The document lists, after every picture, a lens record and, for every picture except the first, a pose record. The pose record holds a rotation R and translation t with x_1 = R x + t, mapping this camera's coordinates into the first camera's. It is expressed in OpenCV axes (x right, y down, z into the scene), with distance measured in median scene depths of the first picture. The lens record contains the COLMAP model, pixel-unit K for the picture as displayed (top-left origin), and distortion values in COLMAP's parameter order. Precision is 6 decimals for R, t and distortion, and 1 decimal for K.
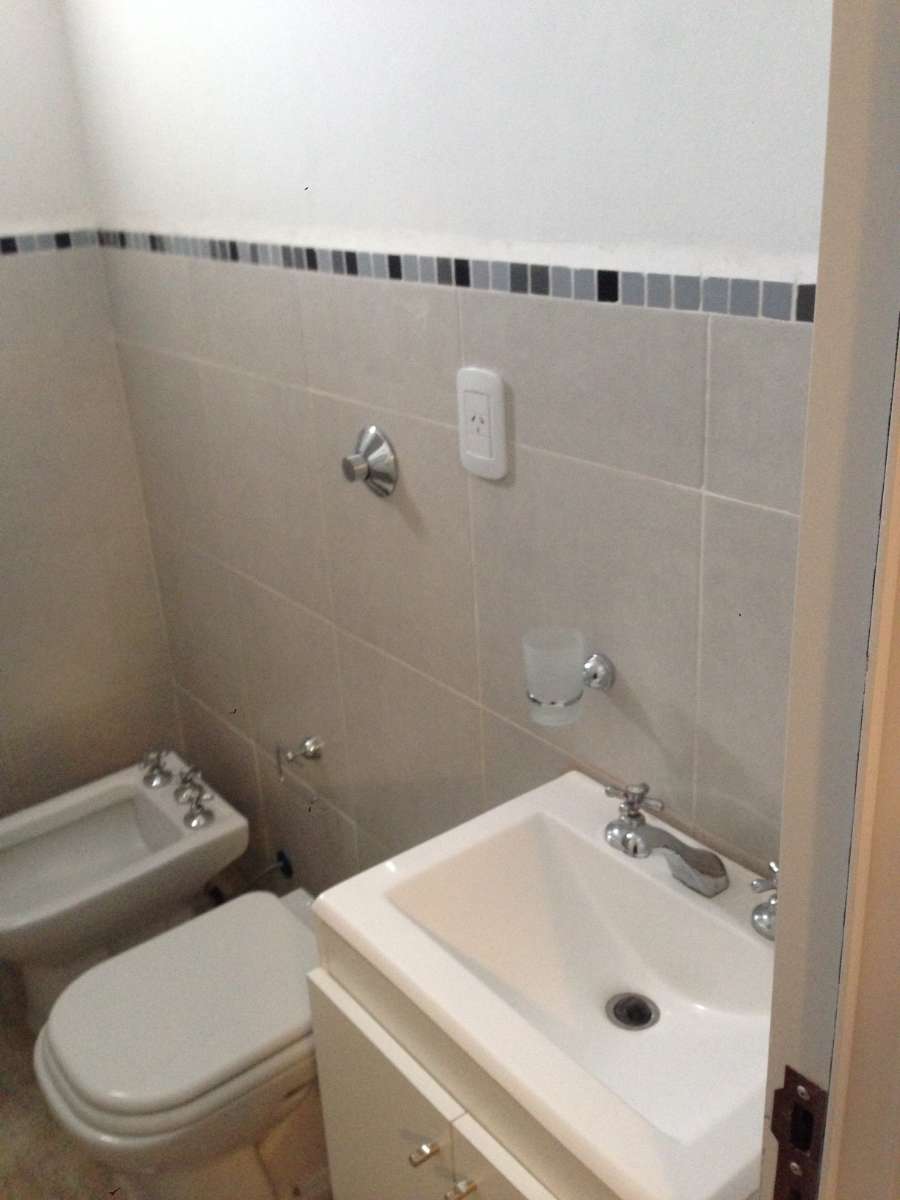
lens RADIAL K [[1134.6, 0, 450.0], [0, 1134.6, 600.0], [0, 0, 1]] dist [0.028129, 0.005104]
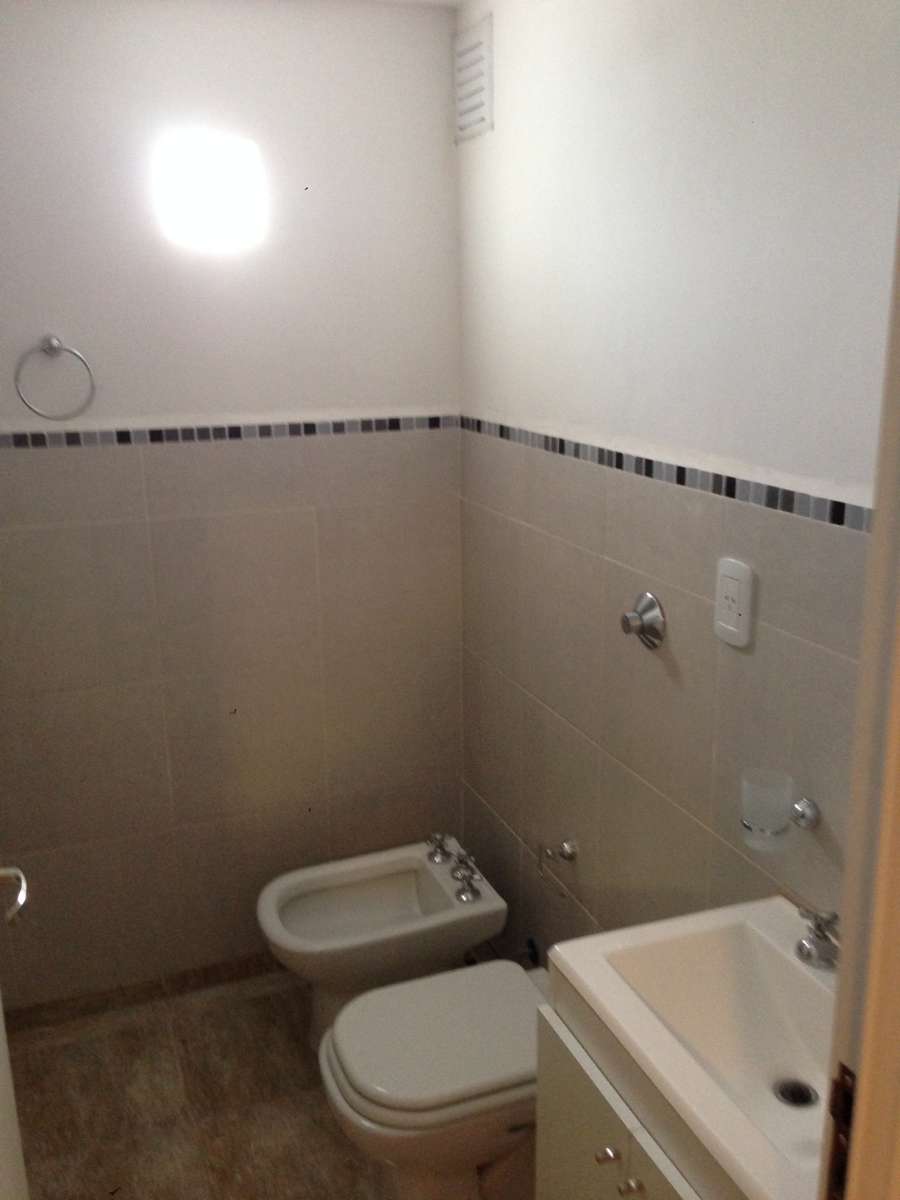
lens RADIAL K [[1134.6, 0, 450.0], [0, 1134.6, 600.0], [0, 0, 1]] dist [0.028129, 0.005104]
pose [[0.958156, 0.118518, -0.260558, 0.050125], [-0.149534, 0.983423, -0.102562, 0.018158], [0.244083, 0.137233, 0.959995, -0.271283]]
